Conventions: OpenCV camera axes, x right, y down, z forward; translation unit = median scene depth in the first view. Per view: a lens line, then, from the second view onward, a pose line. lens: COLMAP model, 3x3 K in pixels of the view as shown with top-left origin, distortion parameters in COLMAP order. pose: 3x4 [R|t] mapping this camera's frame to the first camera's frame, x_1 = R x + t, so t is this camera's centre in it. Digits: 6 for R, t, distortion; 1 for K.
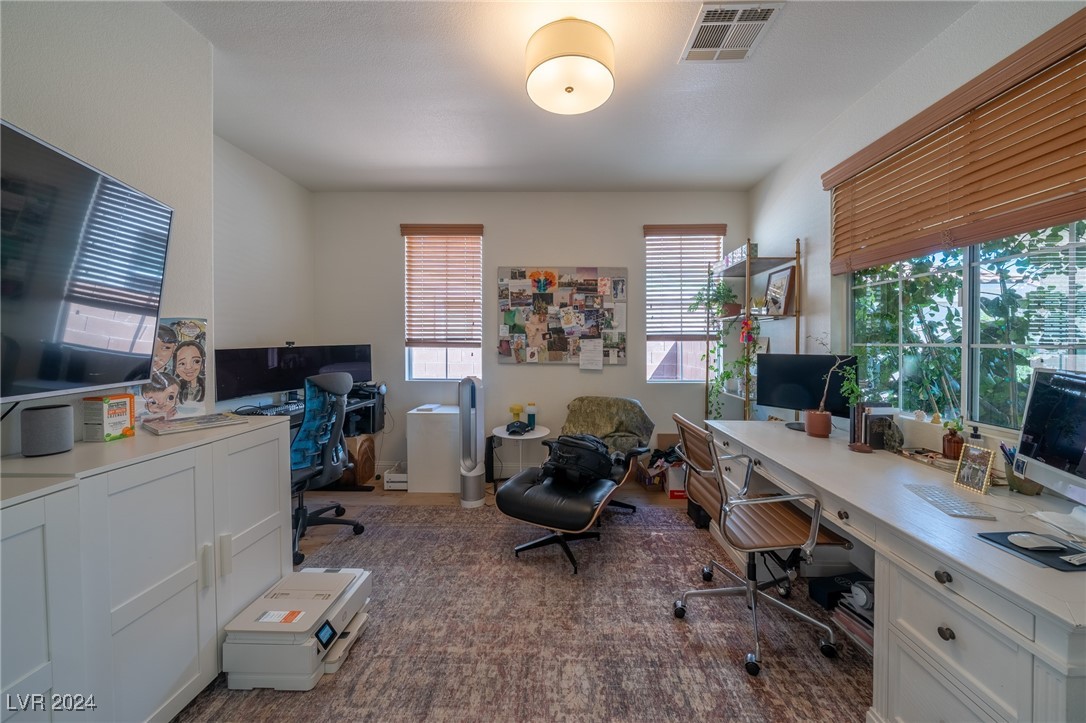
lens RADIAL K [[377.8, 0, 545.7], [0, 377.8, 347.8], [0, 0, 1]] dist [-0.006470, -0.000224]
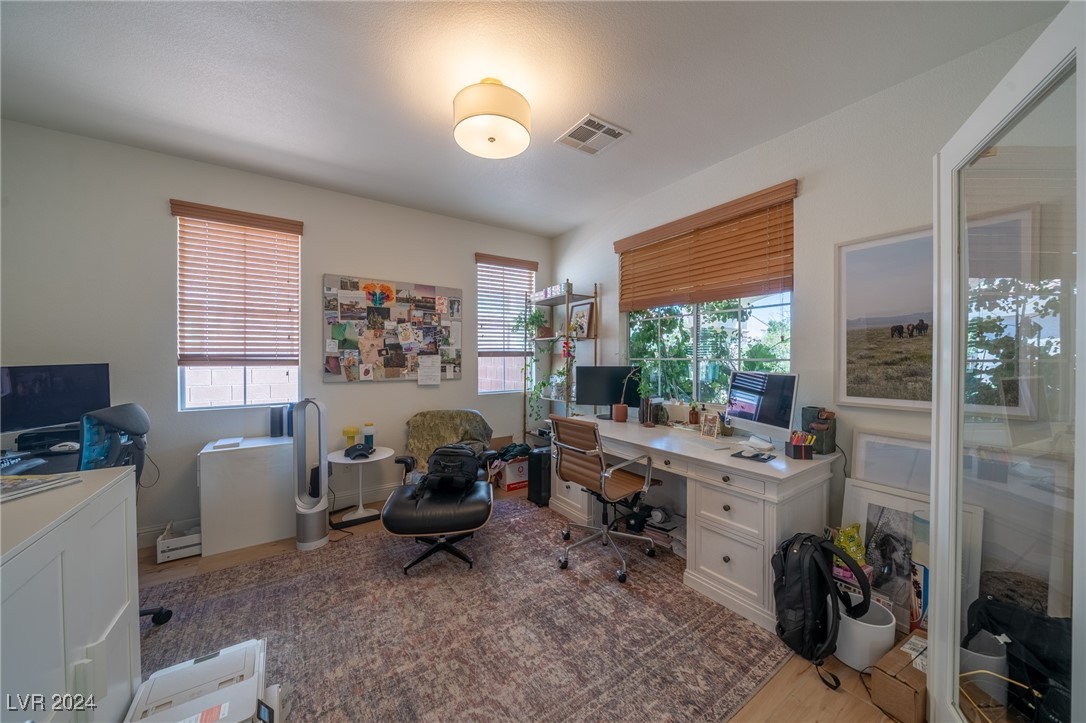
lens RADIAL K [[371.2, 0, 545.5], [0, 371.2, 363.4], [0, 0, 1]] dist [-0.006539, -0.000154]
pose [[0.815426, -0.013120, 0.578712, -0.233834], [0.012641, 0.999908, 0.004858, -0.002194], [-0.578723, 0.003354, 0.815517, -0.008365]]
